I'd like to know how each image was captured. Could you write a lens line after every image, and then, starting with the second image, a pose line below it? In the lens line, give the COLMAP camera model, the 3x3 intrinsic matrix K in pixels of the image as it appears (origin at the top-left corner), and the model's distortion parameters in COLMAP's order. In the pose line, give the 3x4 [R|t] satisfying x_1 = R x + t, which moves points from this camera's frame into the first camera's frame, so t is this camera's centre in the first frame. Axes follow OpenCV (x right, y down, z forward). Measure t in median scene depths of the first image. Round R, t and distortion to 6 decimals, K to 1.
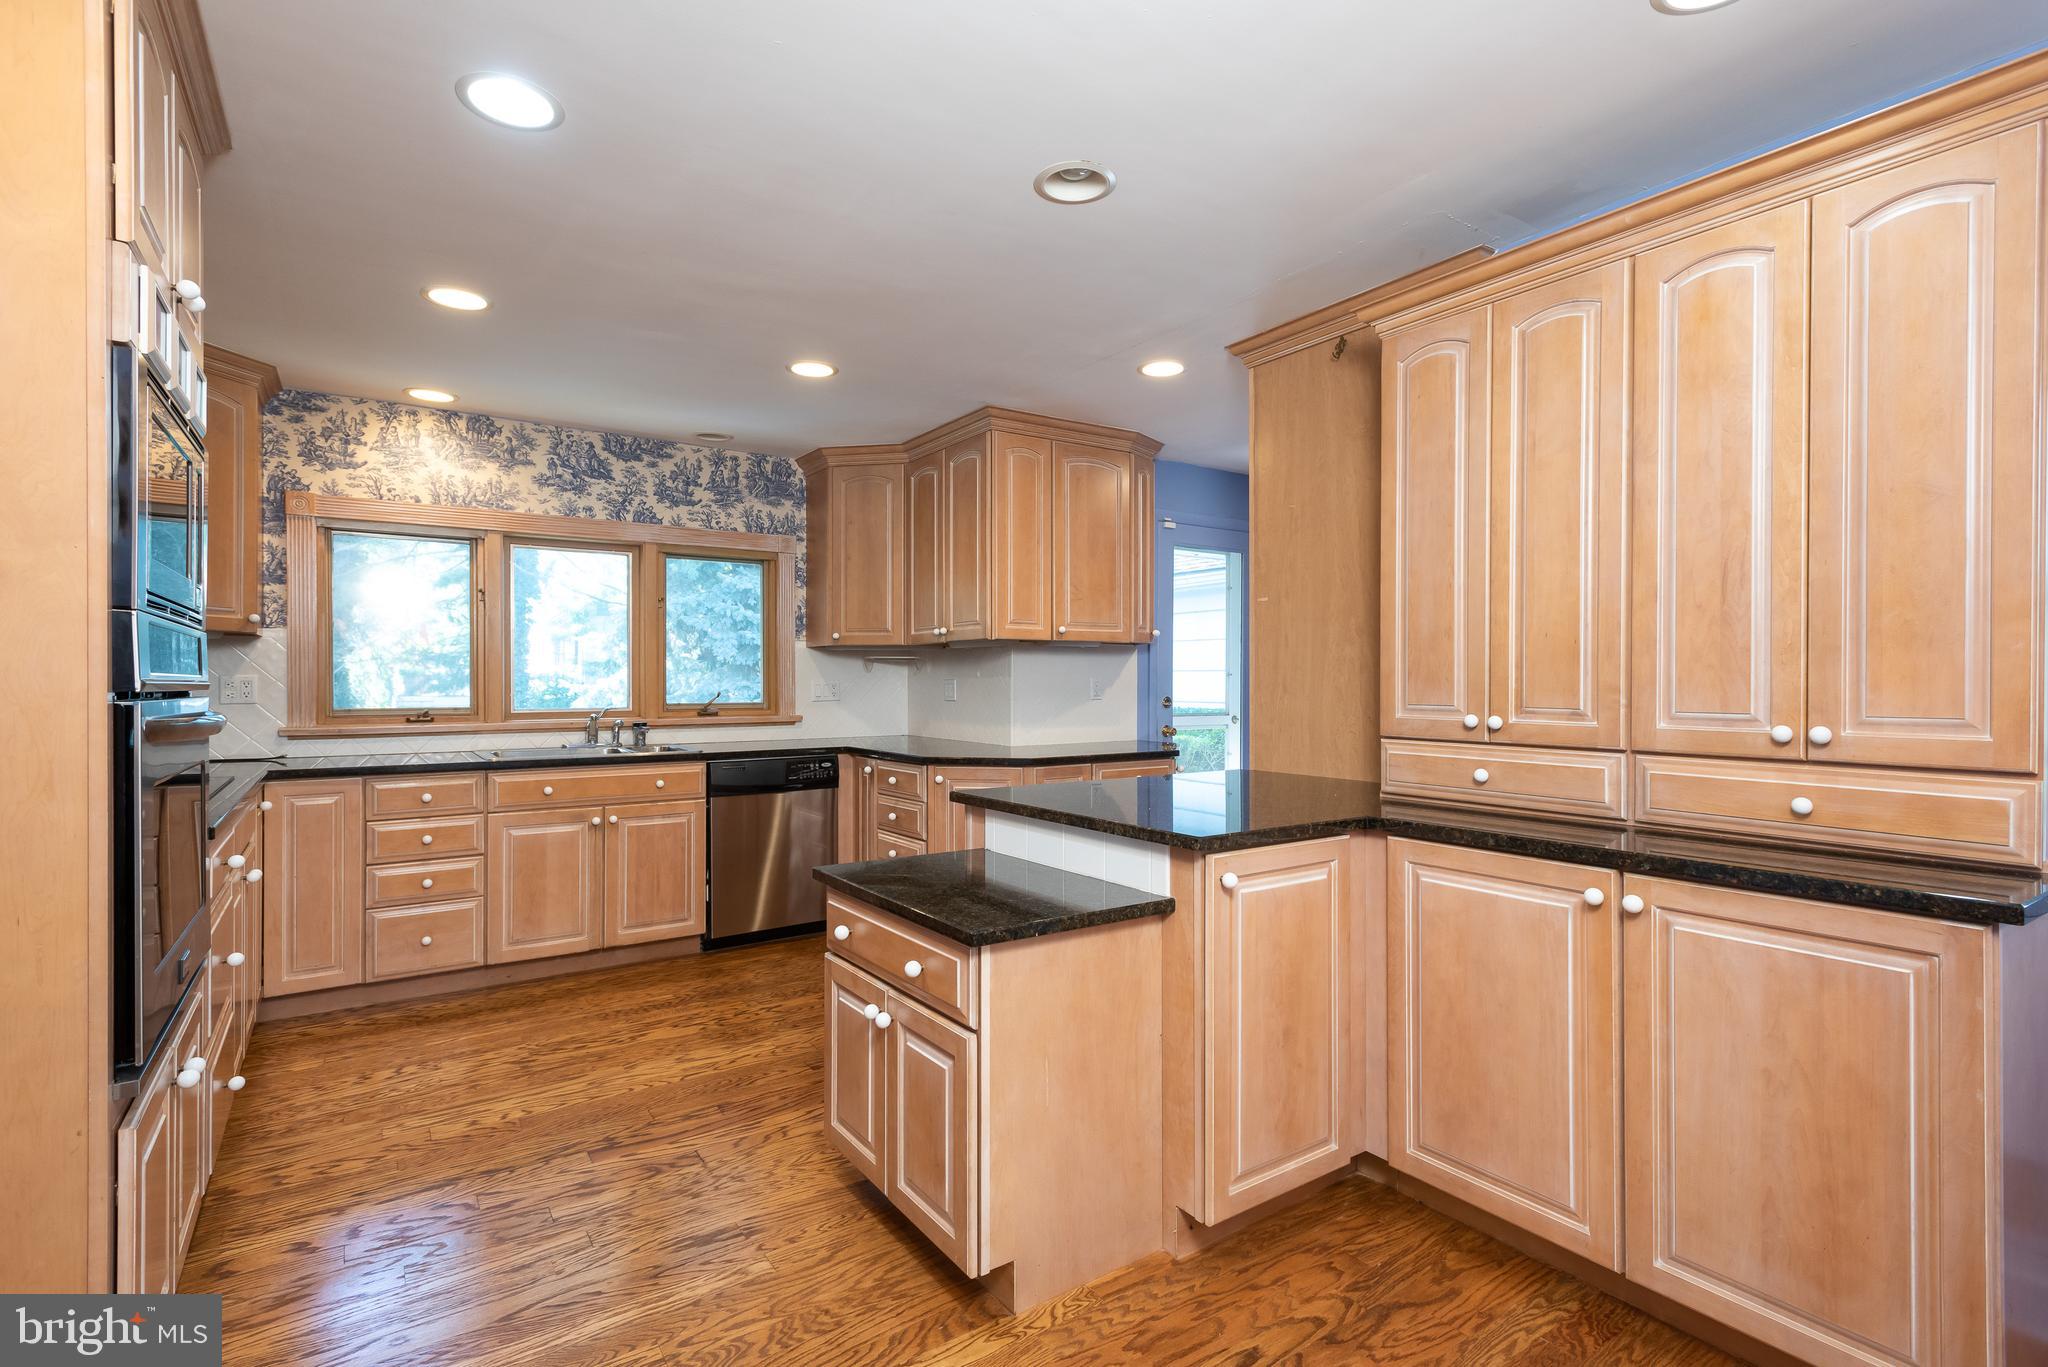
lens RADIAL K [[969.3, 0, 1069.5], [0, 969.3, 681.9], [0, 0, 1]] dist [0.013896, -0.000475]
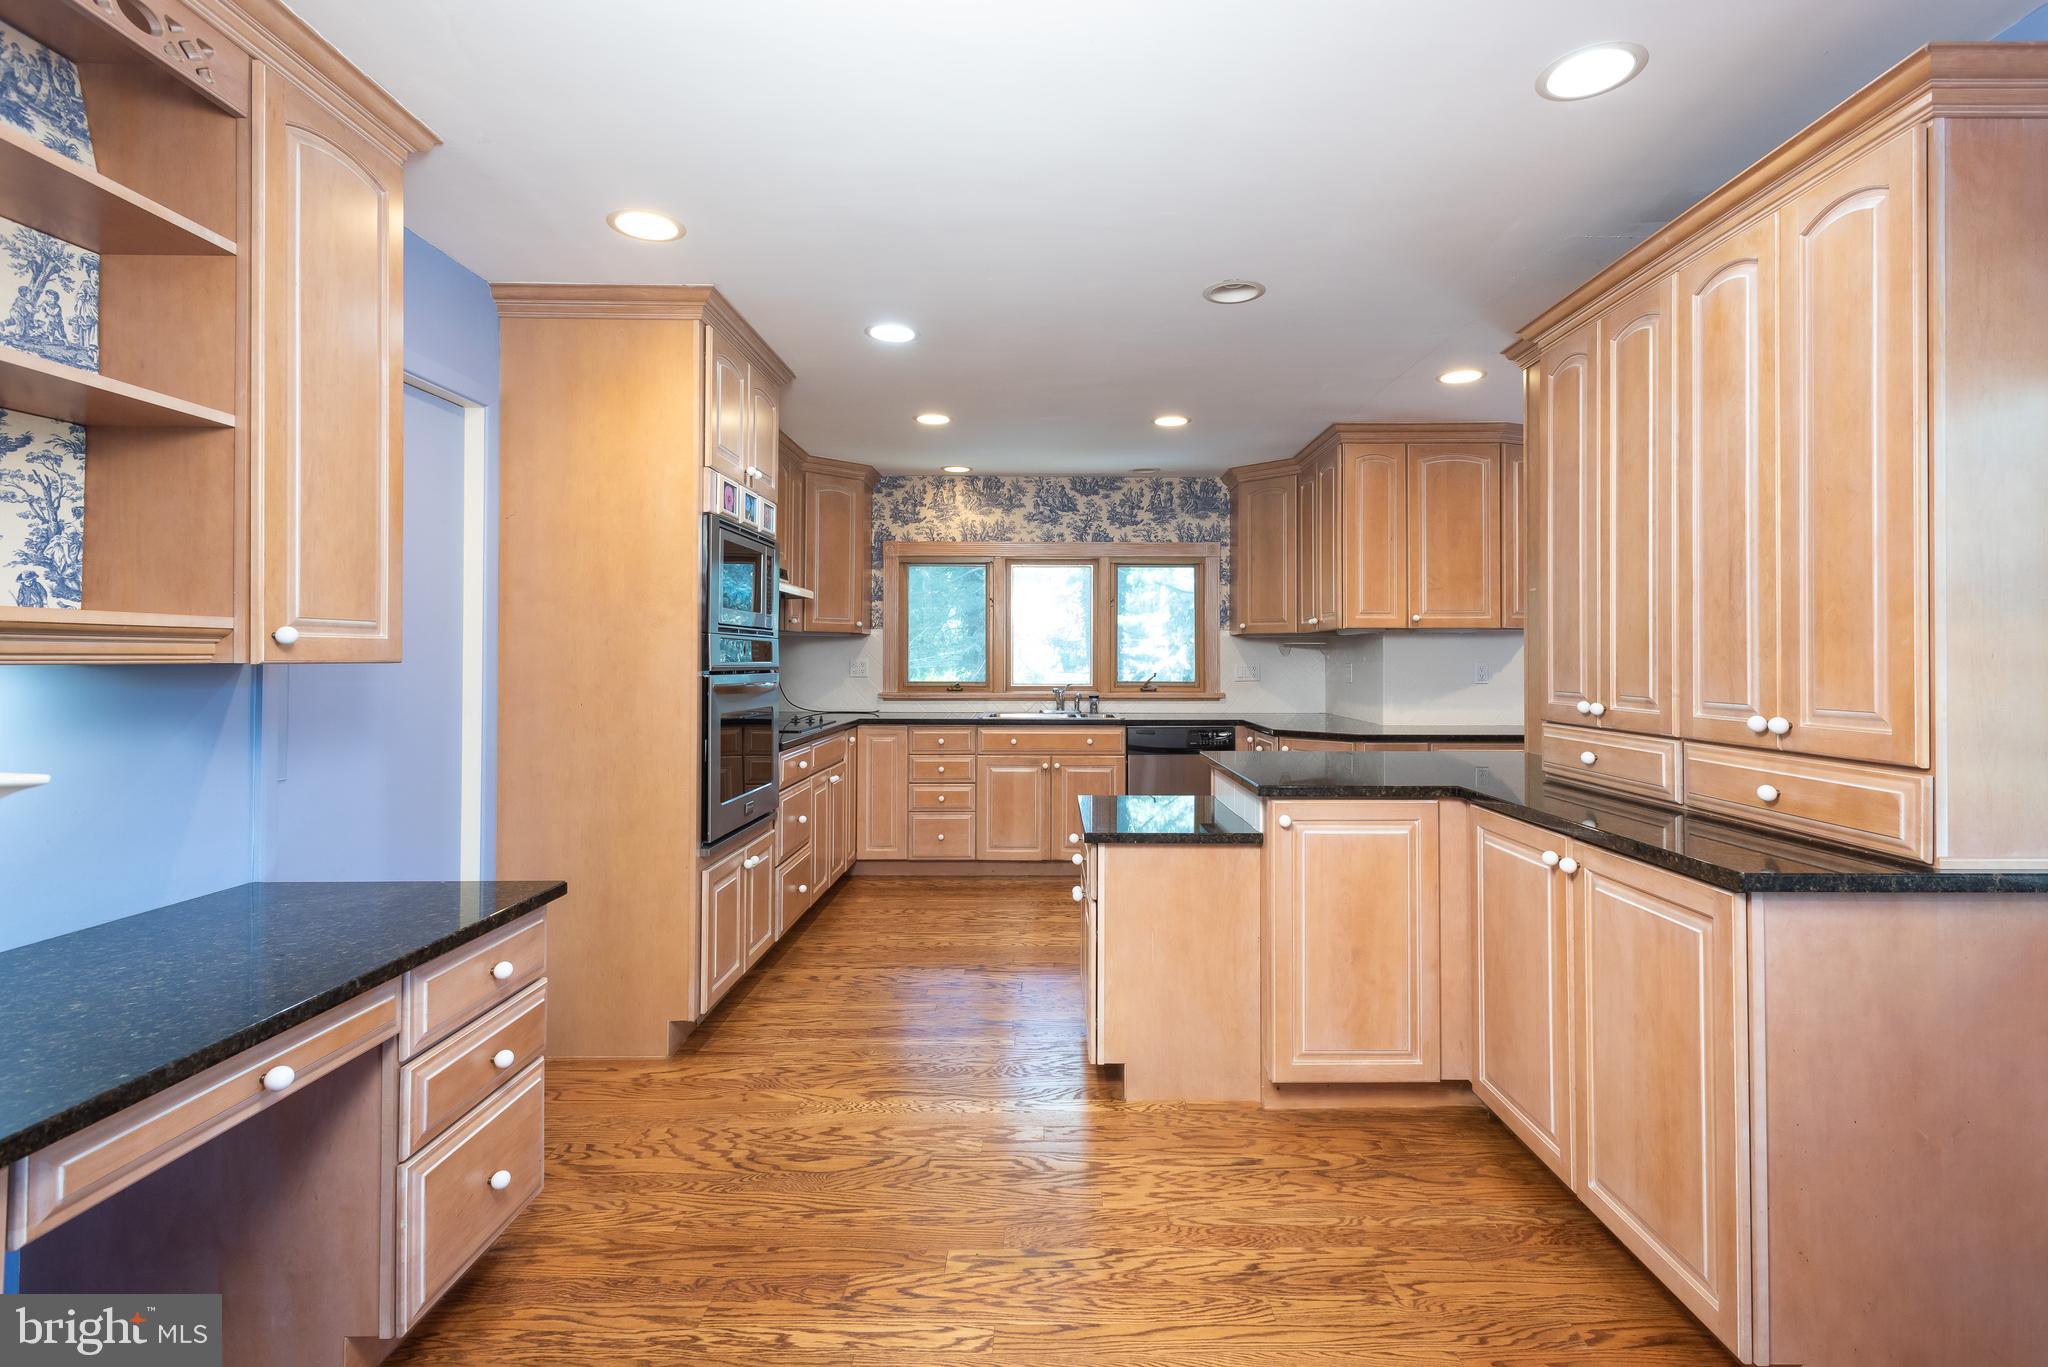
lens RADIAL K [[1007.5, 0, 1106.8], [0, 1007.5, 649.5], [0, 0, 1]] dist [0.015508, 0.000187]
pose [[0.836216, -0.002995, -0.548392, 0.359594], [-0.003715, 0.999931, -0.011126, -0.005493], [0.548387, 0.011341, 0.836148, -0.139277]]
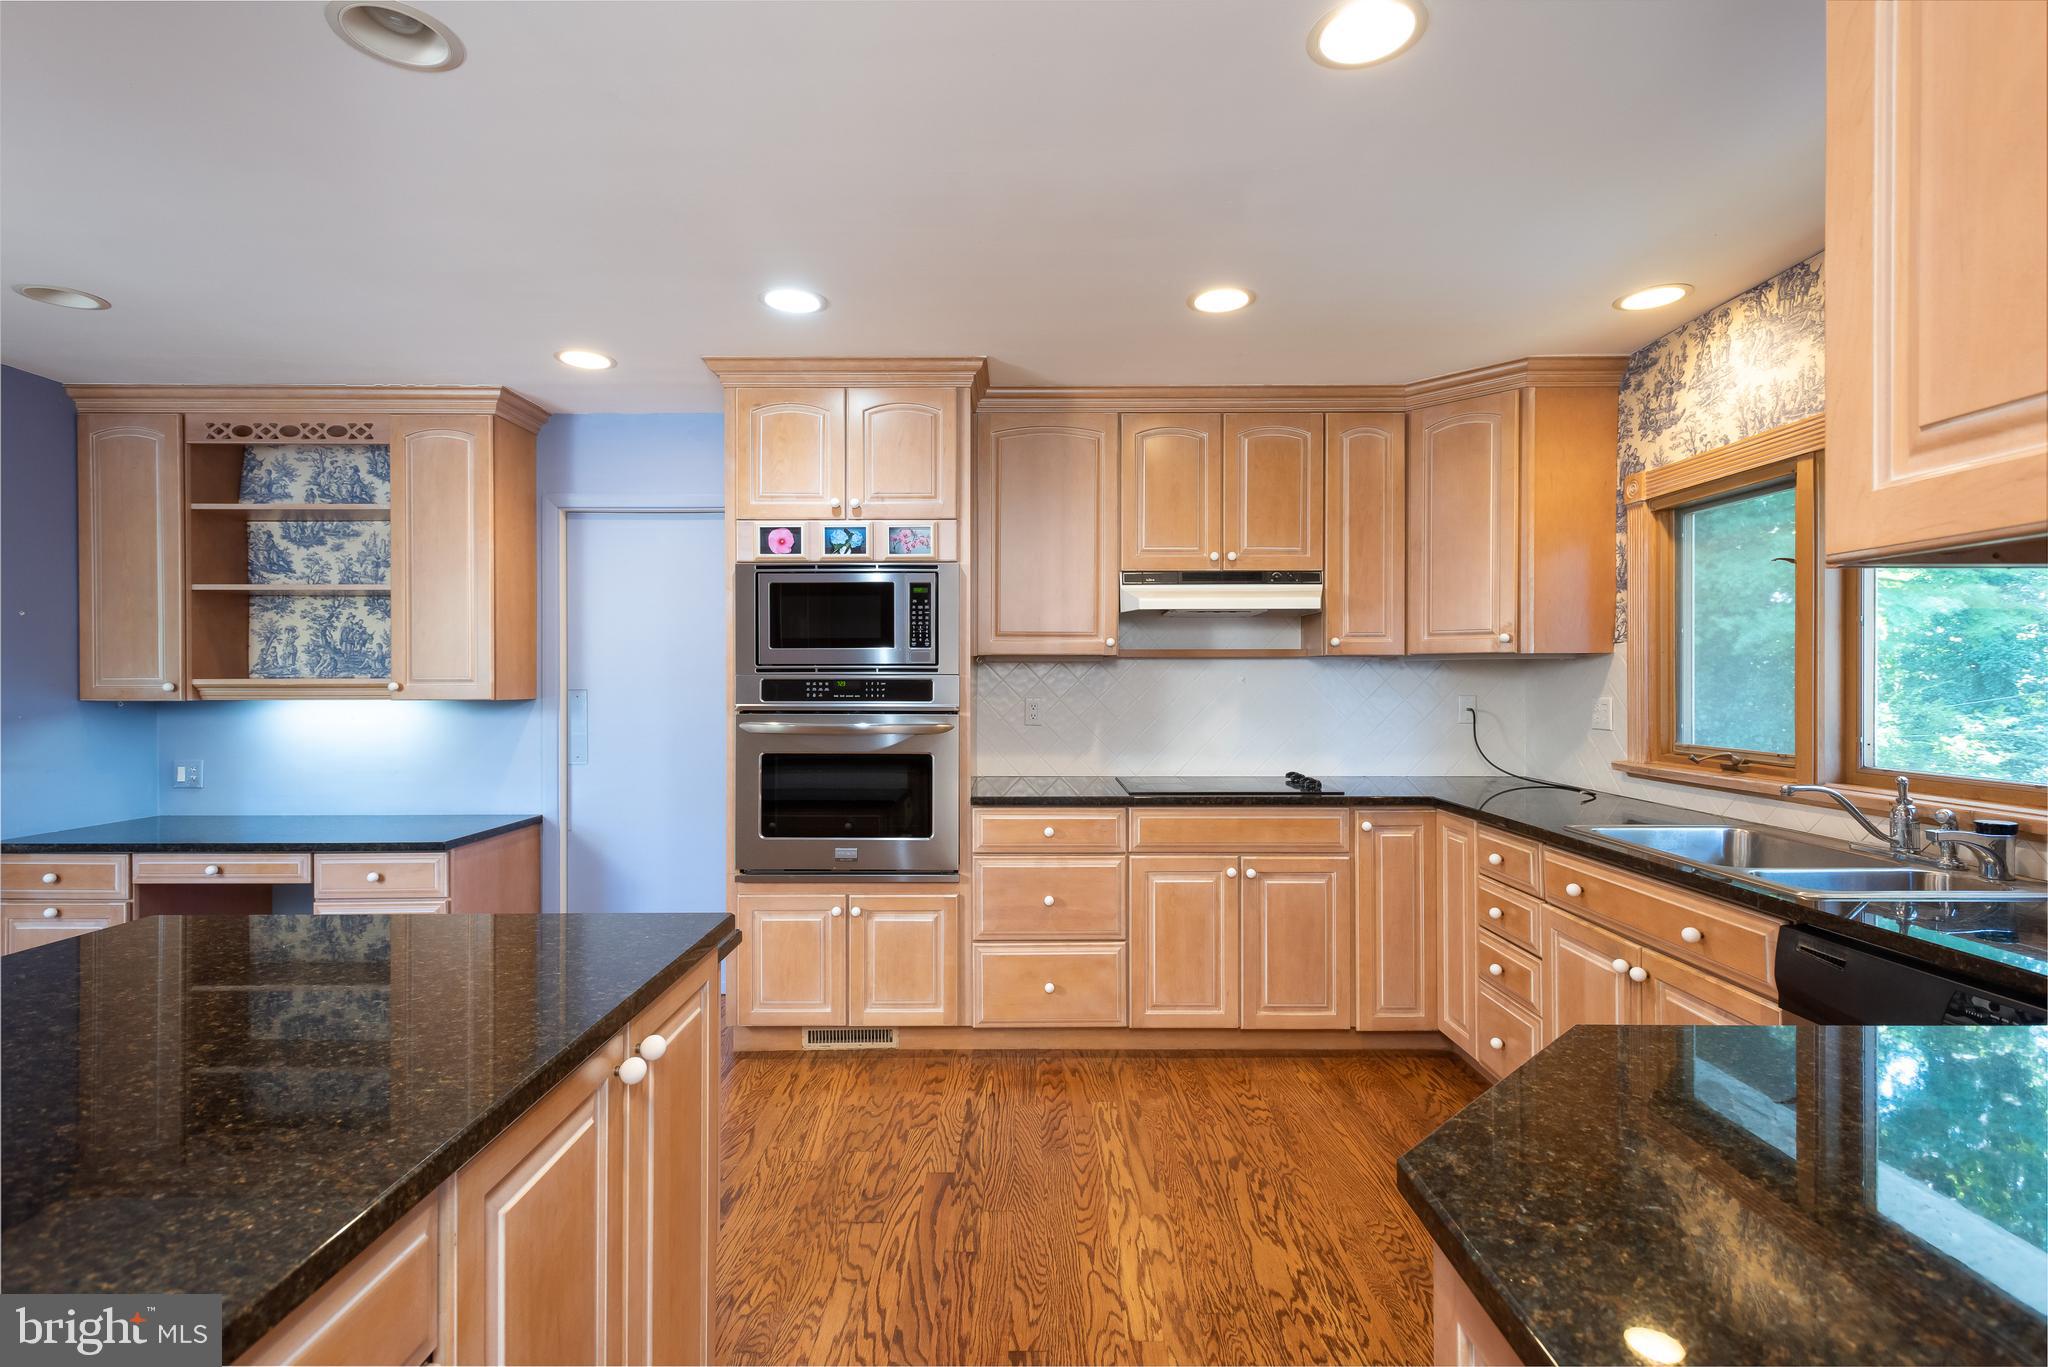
lens RADIAL K [[998.9, 0, 1024.0], [0, 998.9, 683.5], [0, 0, 1]] dist [0.000467, 0.000065]
pose [[-0.617713, 0.004812, -0.786389, 0.177220], [0.000503, 0.999983, 0.005724, -0.023767], [0.786403, 0.003140, -0.617706, 1.068412]]
